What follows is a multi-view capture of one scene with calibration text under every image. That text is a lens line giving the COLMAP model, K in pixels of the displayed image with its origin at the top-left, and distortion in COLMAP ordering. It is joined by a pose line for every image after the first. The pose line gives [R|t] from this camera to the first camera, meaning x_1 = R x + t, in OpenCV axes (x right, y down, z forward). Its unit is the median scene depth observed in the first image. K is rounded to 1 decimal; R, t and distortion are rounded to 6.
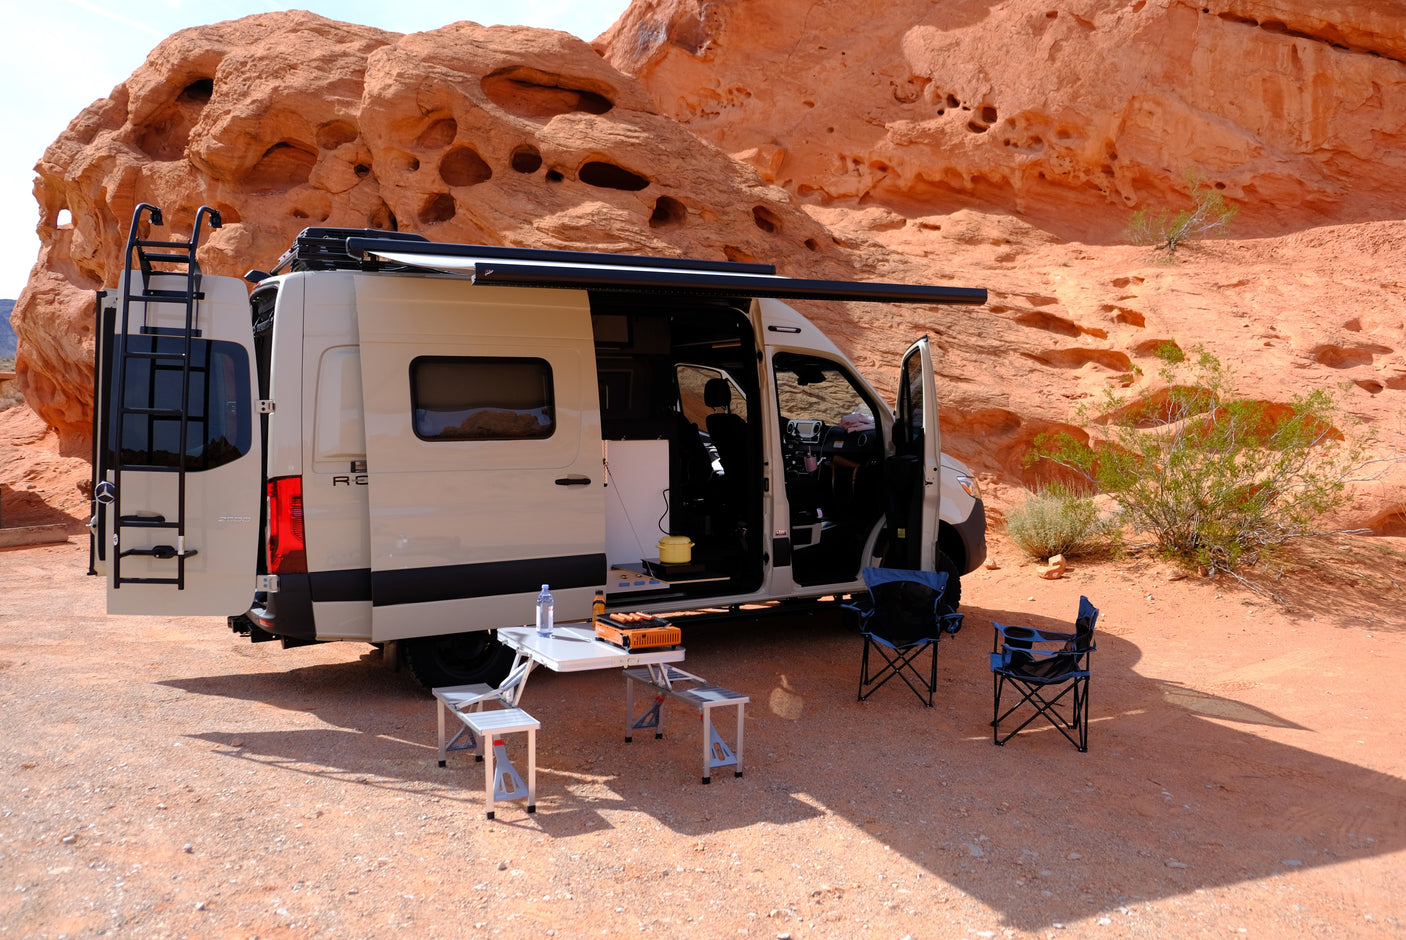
lens RADIAL K [[1108.0, 0, 698.3], [0, 1108.0, 477.4], [0, 0, 1]] dist [-0.026216, 0.016058]
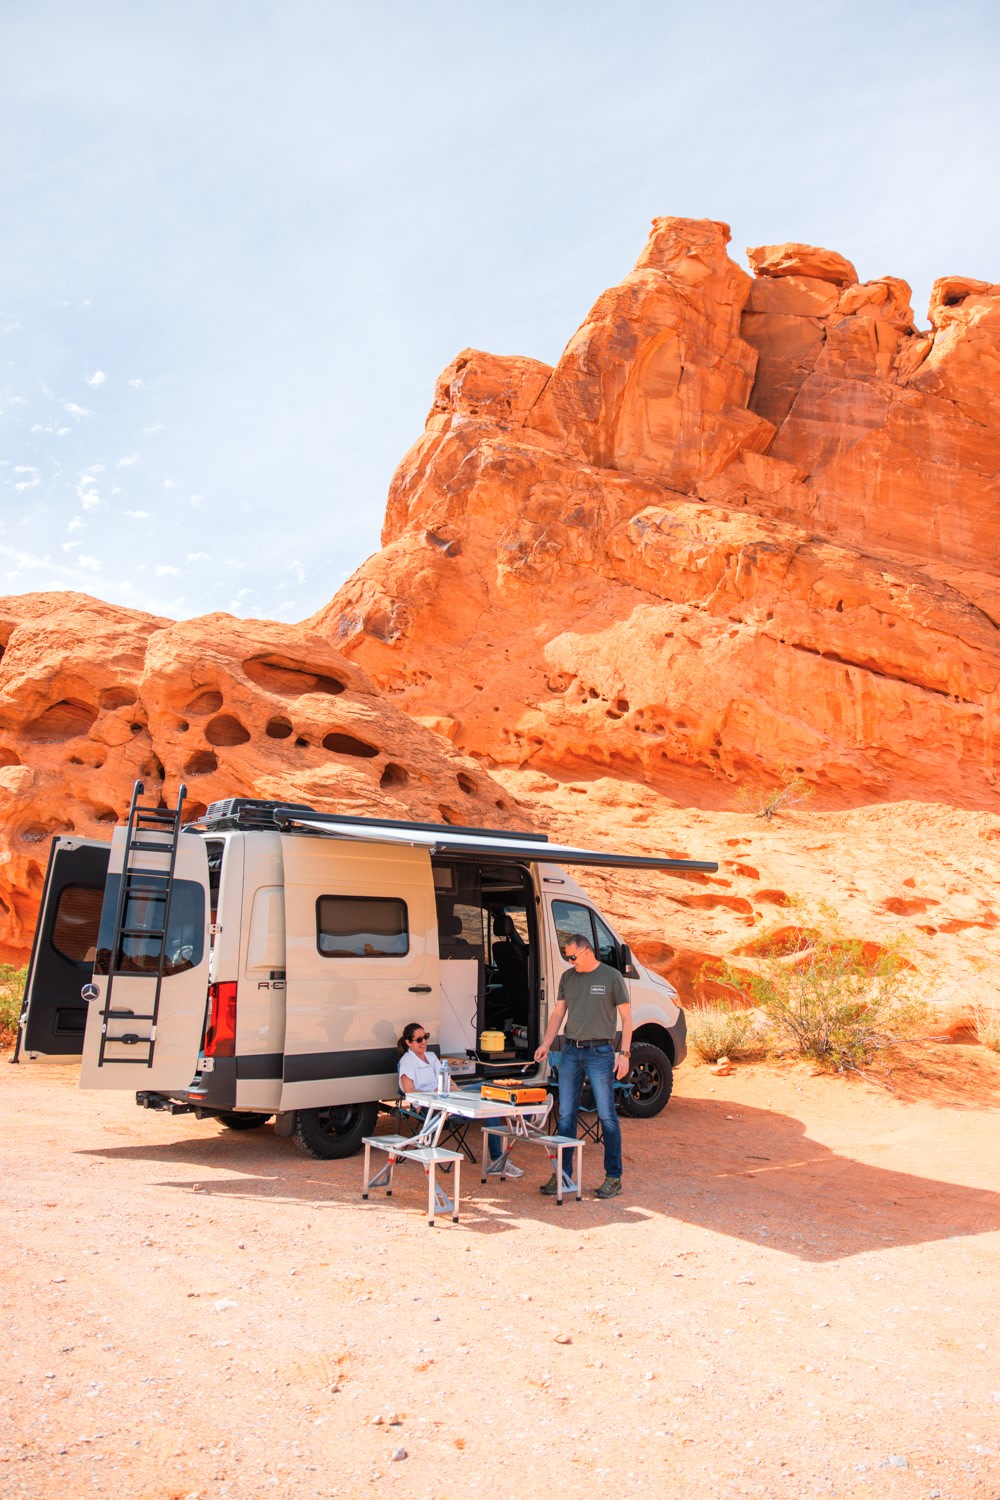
lens RADIAL K [[1011.3, 0, 496.8], [0, 1011.3, 755.0], [0, 0, 1]] dist [0.001763, 0.005666]
pose [[0.985508, 0.051131, 0.161742, -0.093822], [-0.011245, 0.971084, -0.238472, 0.007698], [-0.169258, 0.233197, 0.957586, -0.110612]]
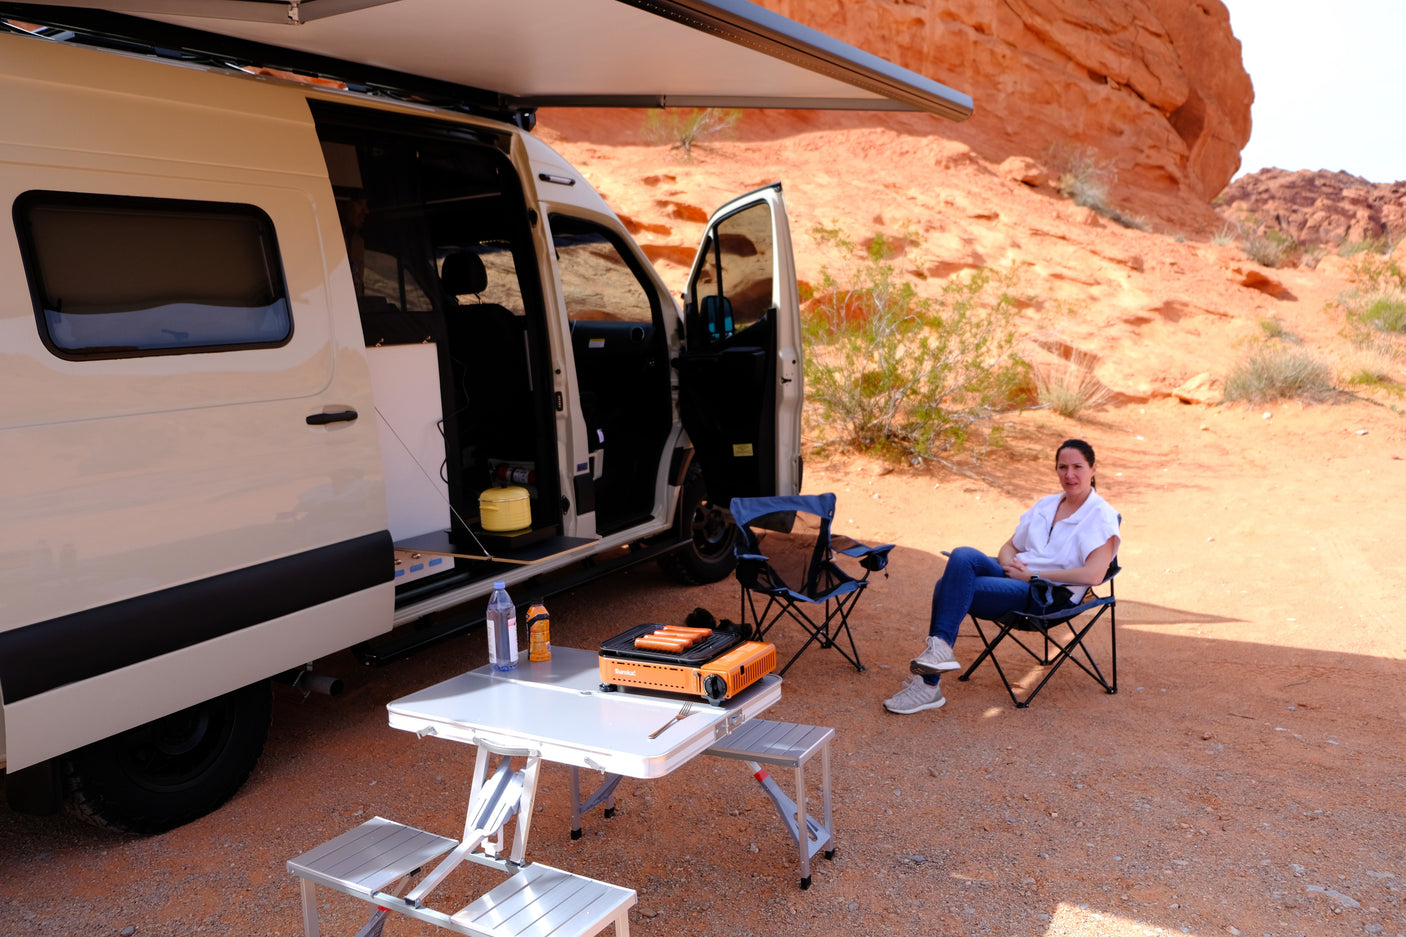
lens RADIAL K [[1093.5, 0, 715.0], [0, 1093.5, 471.3], [0, 0, 1]] dist [-0.039691, 0.041513]
pose [[0.859401, -0.110193, 0.499288, -0.091495], [0.077341, 0.993281, 0.086093, -0.000668], [-0.505420, -0.035373, 0.862148, 0.157298]]
